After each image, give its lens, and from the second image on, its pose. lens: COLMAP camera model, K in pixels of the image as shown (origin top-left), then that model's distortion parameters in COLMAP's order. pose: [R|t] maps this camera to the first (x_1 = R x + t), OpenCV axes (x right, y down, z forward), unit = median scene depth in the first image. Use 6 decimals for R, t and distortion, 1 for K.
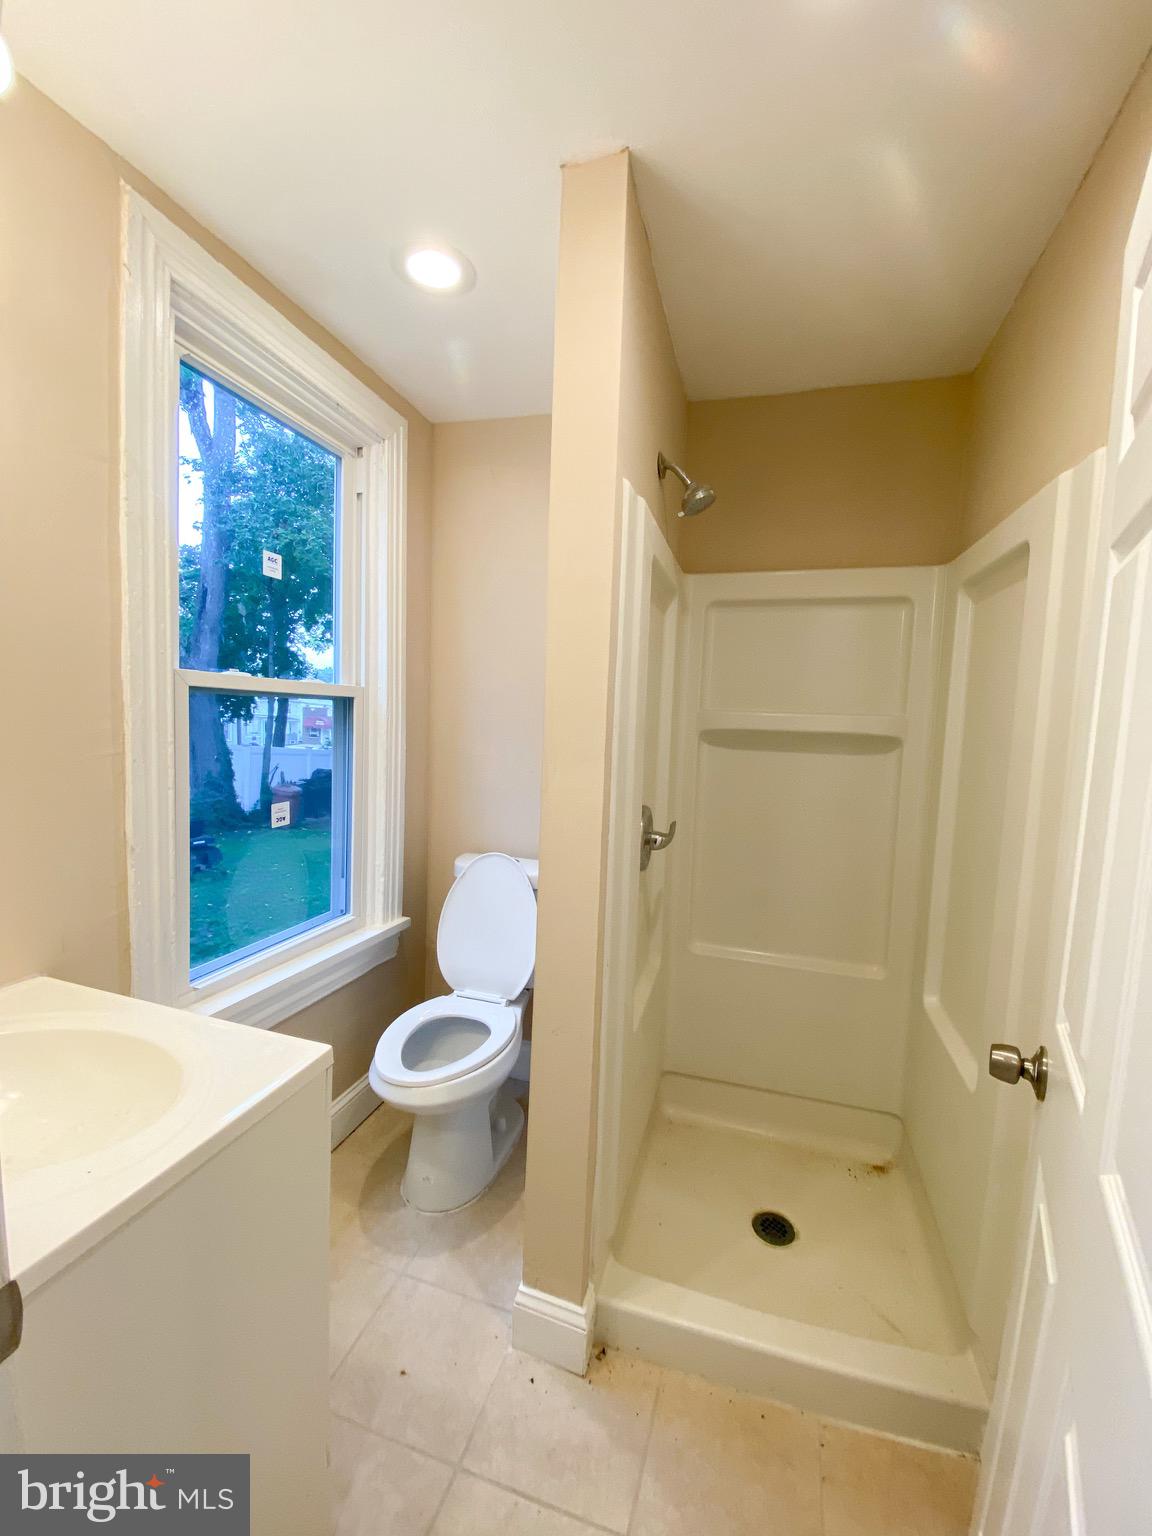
lens RADIAL K [[620.5, 0, 576.2], [0, 620.5, 760.4], [0, 0, 1]] dist [0.000465, -0.013093]
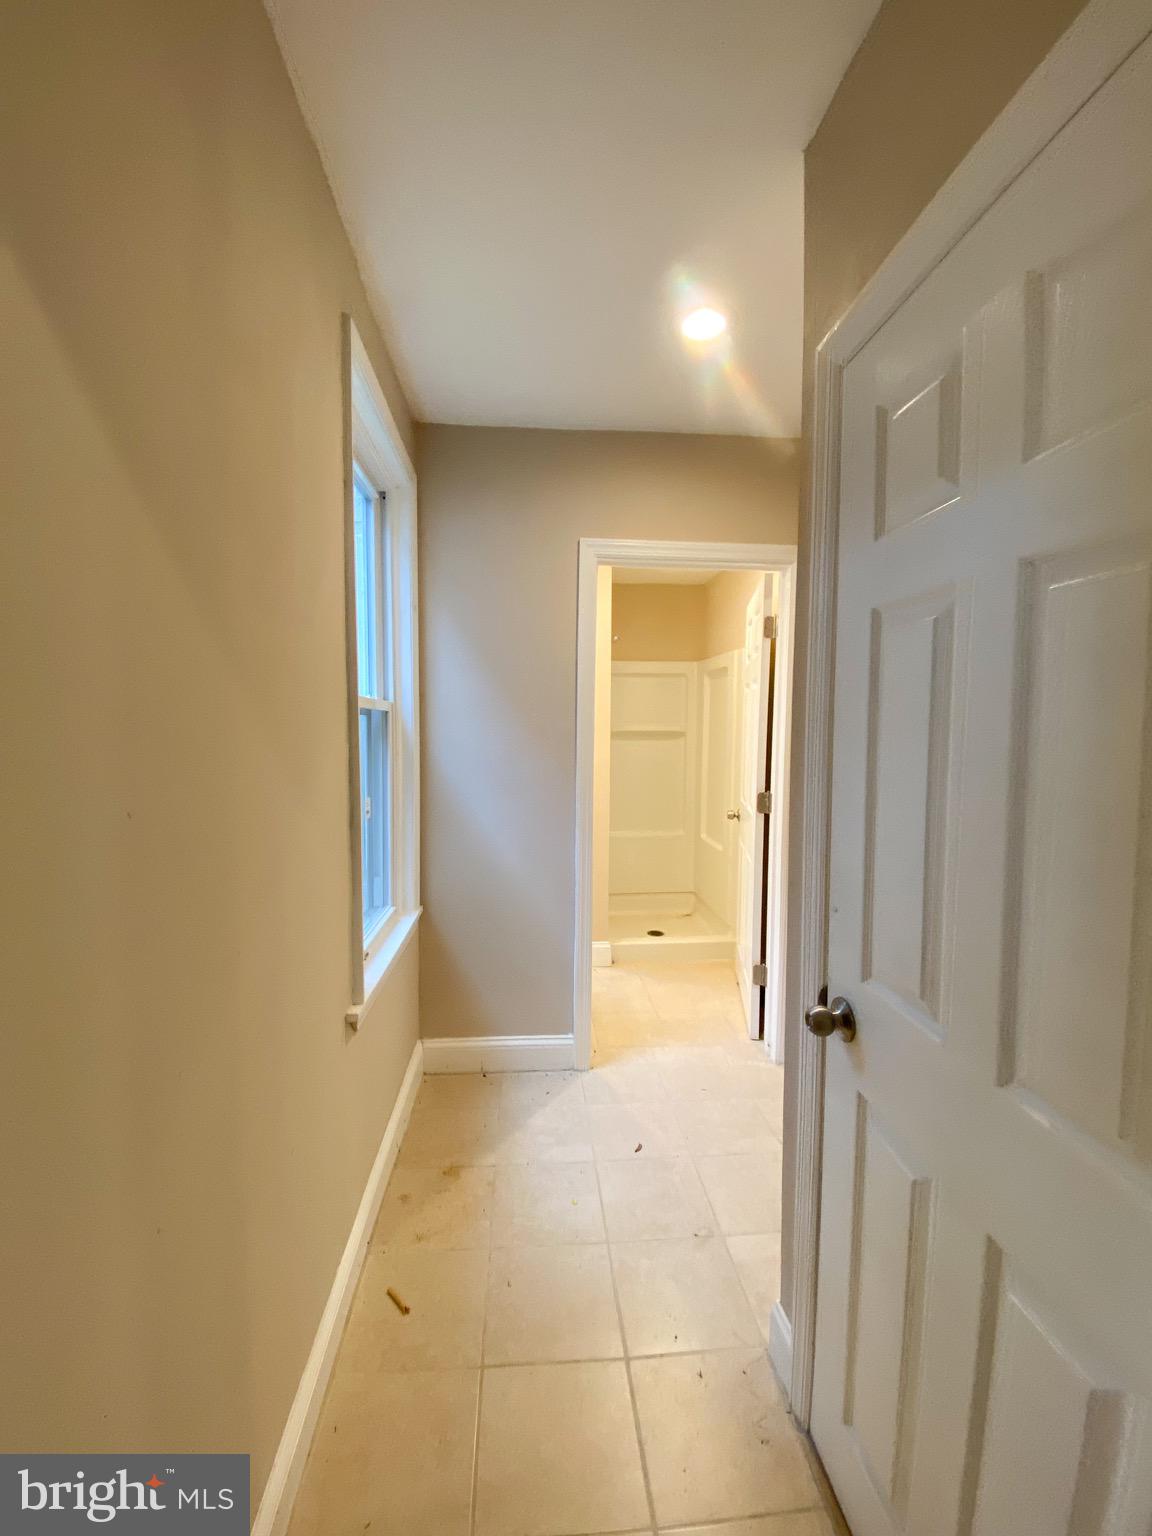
lens RADIAL K [[620.5, 0, 576.2], [0, 620.5, 760.4], [0, 0, 1]] dist [0.000465, -0.013093]
pose [[0.923941, -0.055612, 0.378472, -0.767140], [0.055959, 0.998382, 0.010092, 0.023312], [-0.378421, 0.011854, 0.925558, -1.038237]]
